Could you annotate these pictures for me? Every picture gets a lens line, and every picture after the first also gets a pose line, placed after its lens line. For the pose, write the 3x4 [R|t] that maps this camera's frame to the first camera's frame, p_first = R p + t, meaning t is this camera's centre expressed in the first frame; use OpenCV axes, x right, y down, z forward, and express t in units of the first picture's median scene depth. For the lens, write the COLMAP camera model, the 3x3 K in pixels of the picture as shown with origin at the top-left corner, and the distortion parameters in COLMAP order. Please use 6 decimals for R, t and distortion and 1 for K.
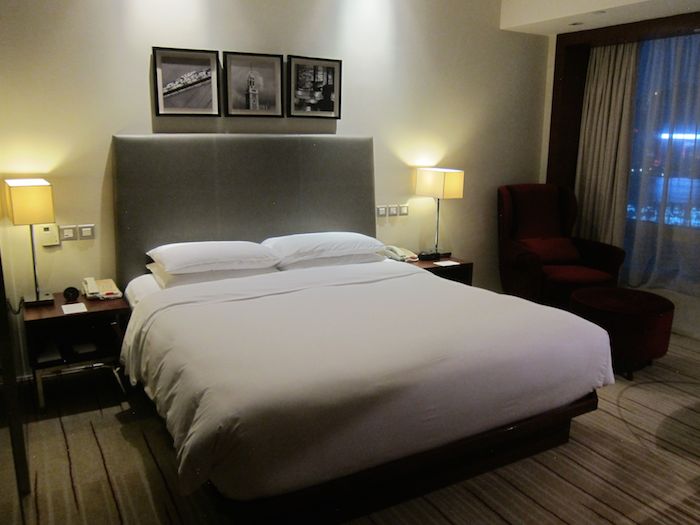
lens RADIAL K [[582.0, 0, 350.0], [0, 582.0, 262.5], [0, 0, 1]] dist [-0.038121, -0.000521]
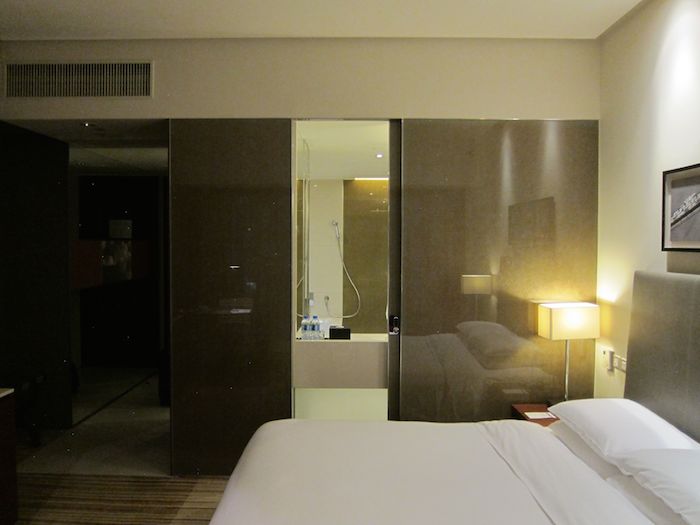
lens RADIAL K [[582.0, 0, 350.0], [0, 582.0, 262.5], [0, 0, 1]] dist [-0.038121, -0.000521]
pose [[-0.511623, 0.024535, -0.858860, 0.609299], [-0.205011, 0.967235, 0.149756, -0.268121], [0.834393, 0.252694, -0.489830, 1.031710]]
